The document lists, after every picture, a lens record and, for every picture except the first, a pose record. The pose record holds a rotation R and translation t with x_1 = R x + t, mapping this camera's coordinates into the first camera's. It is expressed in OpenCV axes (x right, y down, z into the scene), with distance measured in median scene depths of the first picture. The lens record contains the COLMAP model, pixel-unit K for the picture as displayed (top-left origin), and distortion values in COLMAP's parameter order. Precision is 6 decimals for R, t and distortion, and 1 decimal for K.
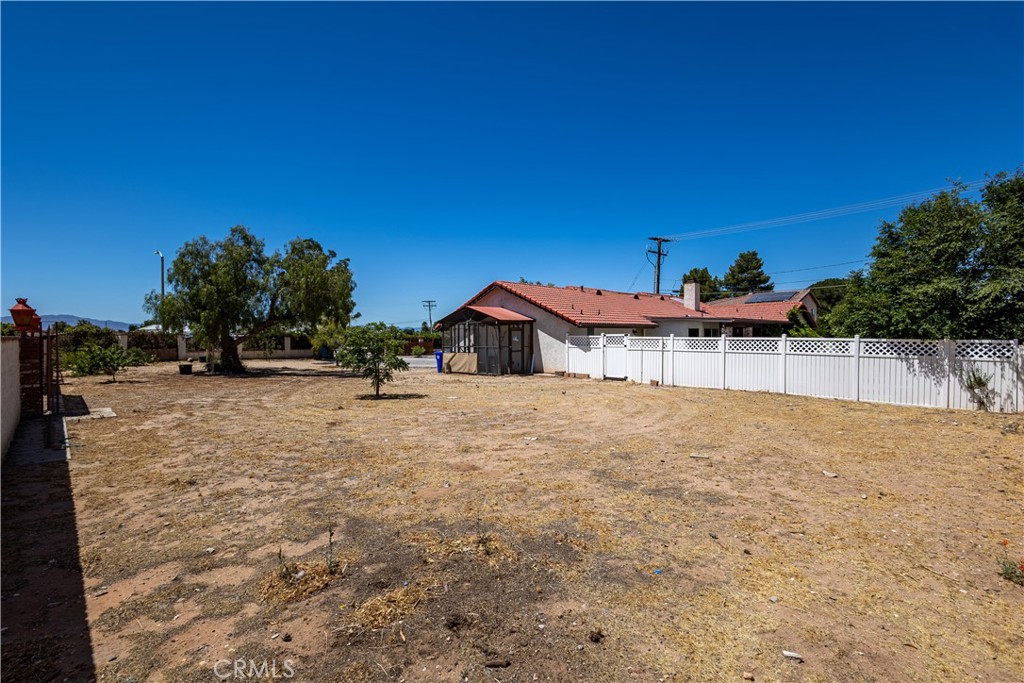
lens RADIAL K [[473.0, 0, 515.4], [0, 473.0, 342.5], [0, 0, 1]] dist [0.013632, 0.000214]
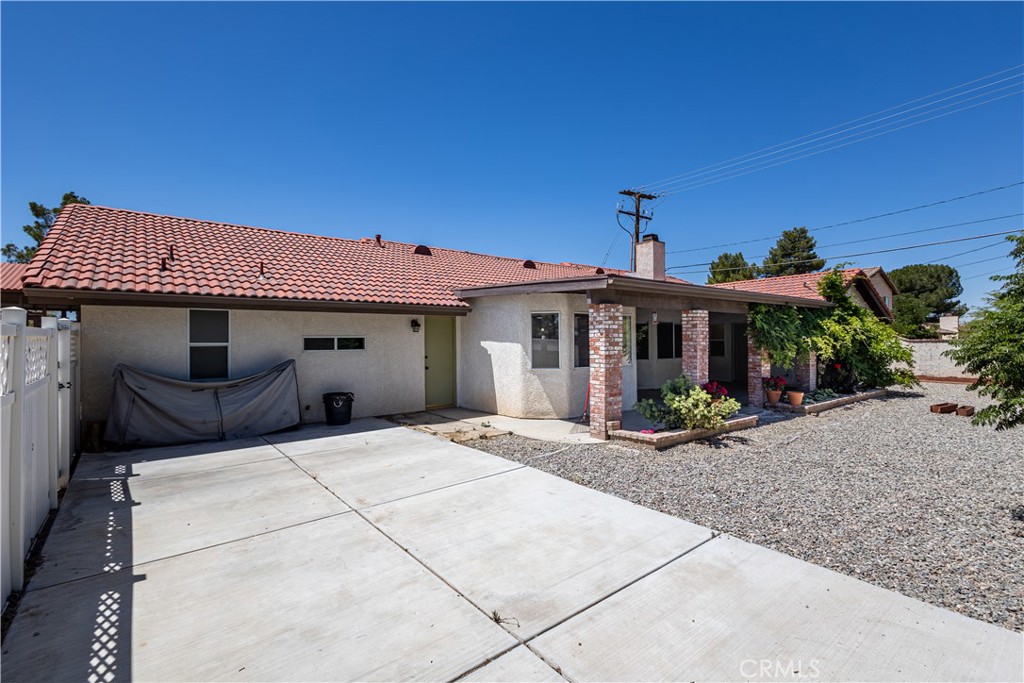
lens RADIAL K [[473.0, 0, 508.5], [0, 473.0, 340.5], [0, 0, 1]] dist [0.013632, 0.000214]
pose [[0.993451, -0.002236, -0.114240, 0.196721], [0.000789, 0.999919, -0.012709, -0.001345], [0.114259, 0.012536, 0.993372, 0.308682]]
